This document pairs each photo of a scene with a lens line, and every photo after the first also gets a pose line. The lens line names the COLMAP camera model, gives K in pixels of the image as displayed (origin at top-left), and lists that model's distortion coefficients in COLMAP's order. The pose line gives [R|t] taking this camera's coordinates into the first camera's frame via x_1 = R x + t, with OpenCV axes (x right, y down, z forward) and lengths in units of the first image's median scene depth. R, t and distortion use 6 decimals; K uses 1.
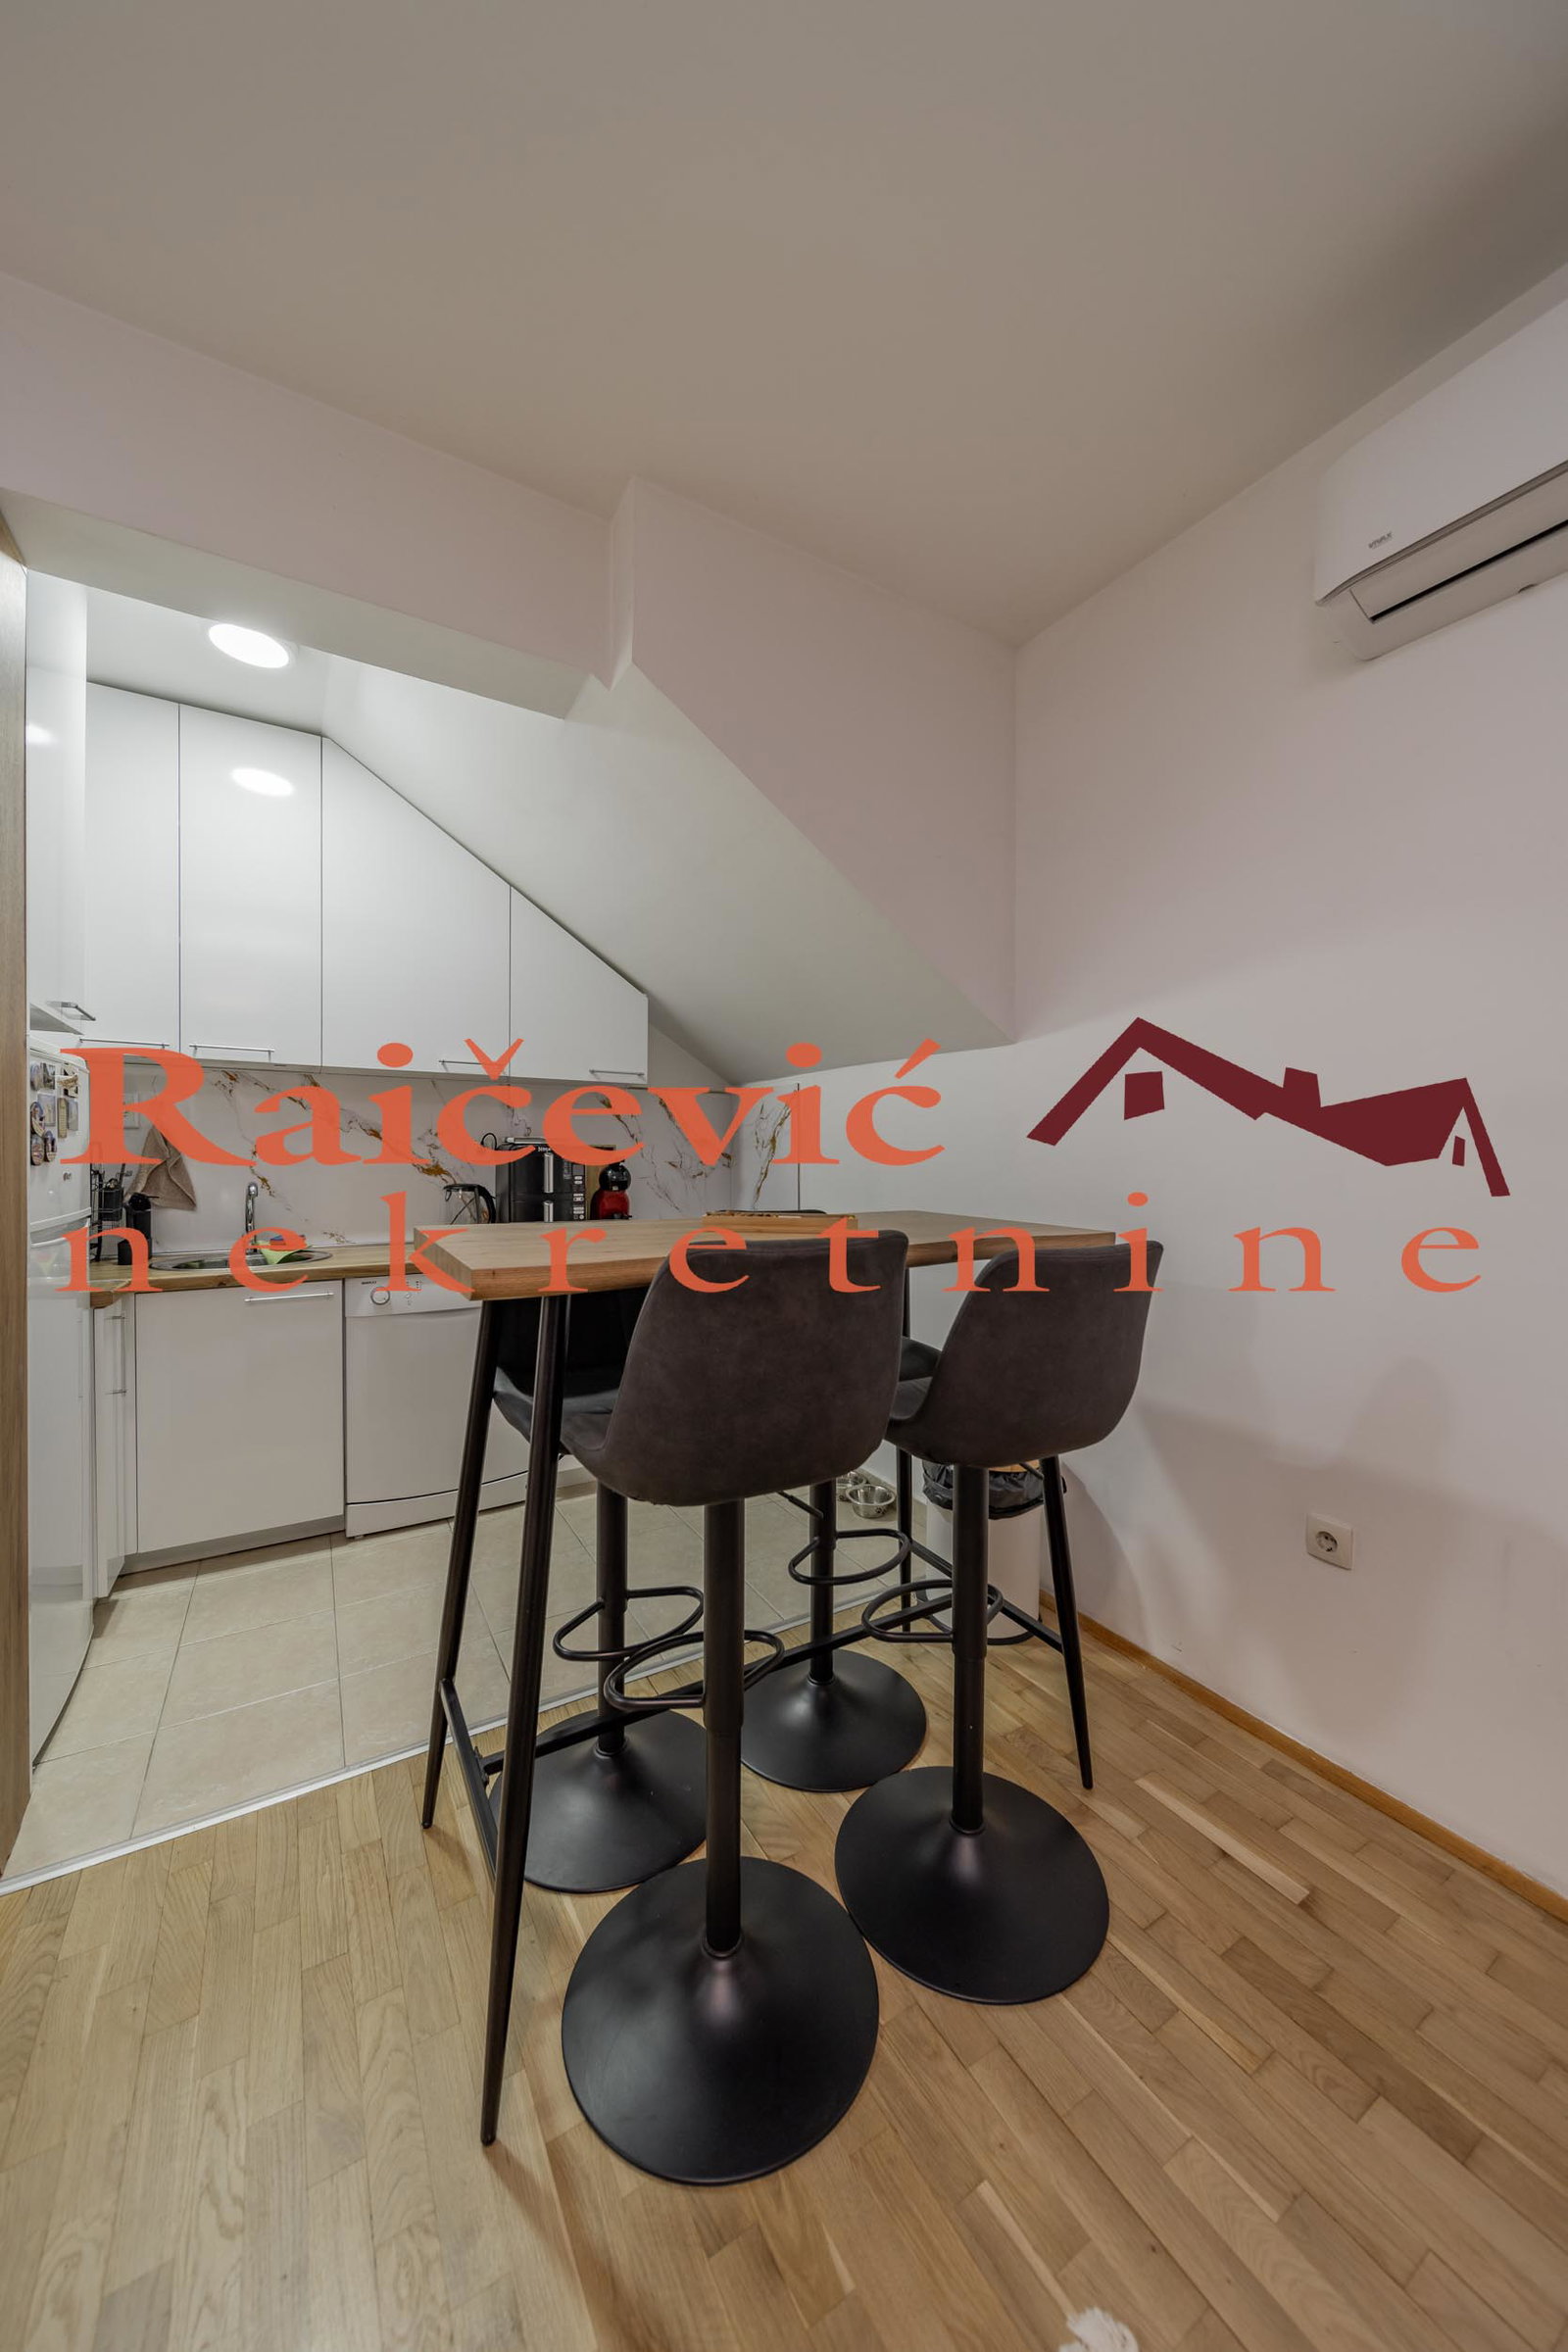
lens RADIAL K [[821.1, 0, 777.9], [0, 821.1, 1178.9], [0, 0, 1]] dist [-0.000759, -0.000124]
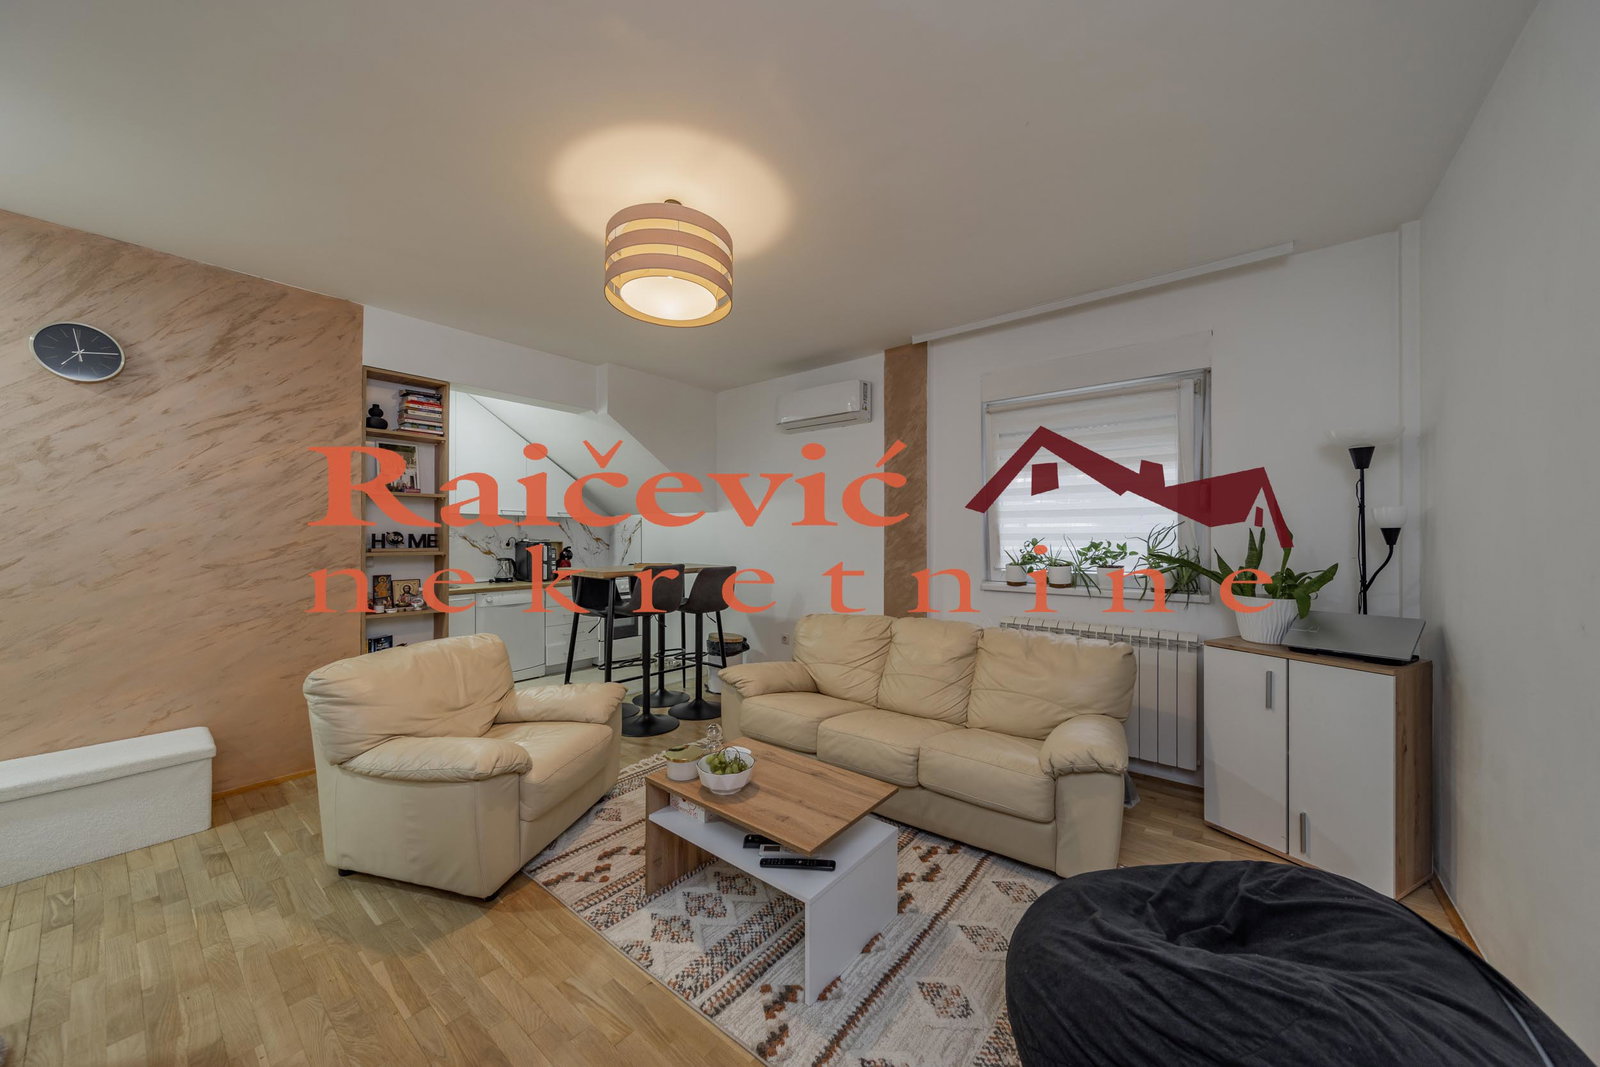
lens RADIAL K [[553.6, 0, 794.8], [0, 553.6, 523.3], [0, 0, 1]] dist [0.000045, 0.000030]
pose [[0.934538, 0.004790, 0.355830, -0.175664], [0.014164, 0.998616, -0.050643, -0.001111], [-0.355580, 0.052368, 0.933178, -1.024009]]
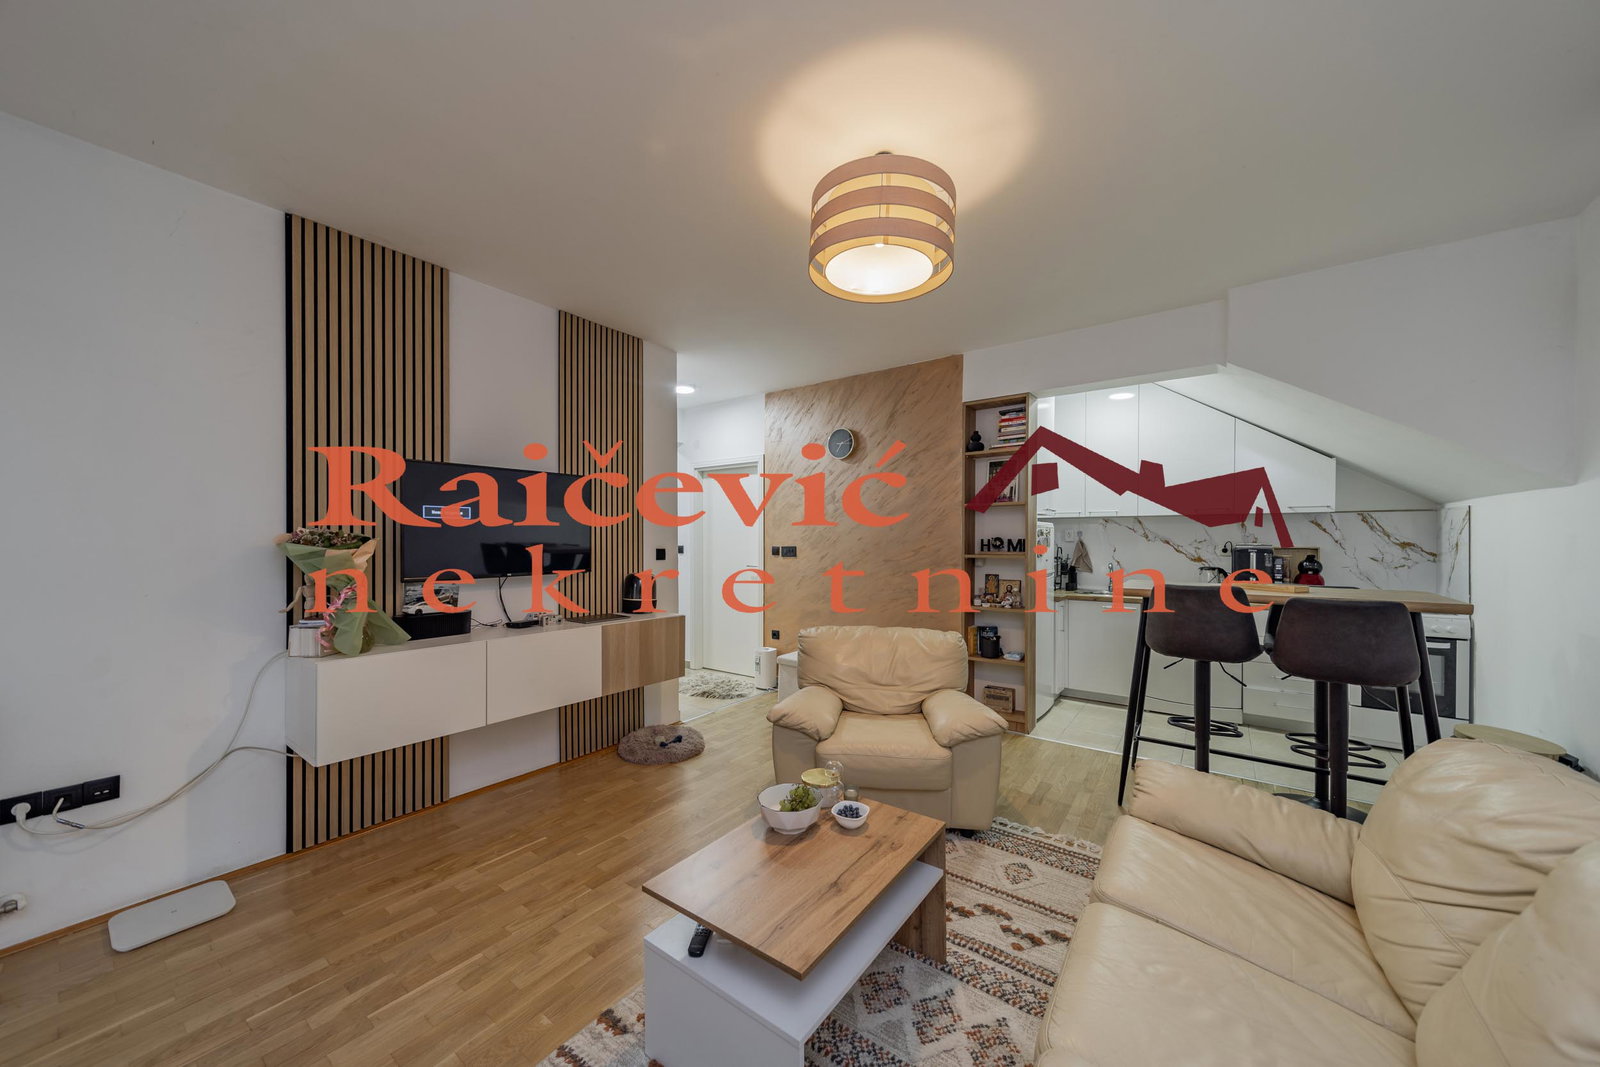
lens RADIAL K [[566.1, 0, 796.8], [0, 566.1, 531.1], [0, 0, 1]] dist [0.006593, -0.003110]
pose [[0.394734, -0.021978, -0.918533, 0.582881], [-0.023400, 0.999149, -0.033963, -0.012014], [0.918497, 0.034900, 0.393884, -0.581624]]
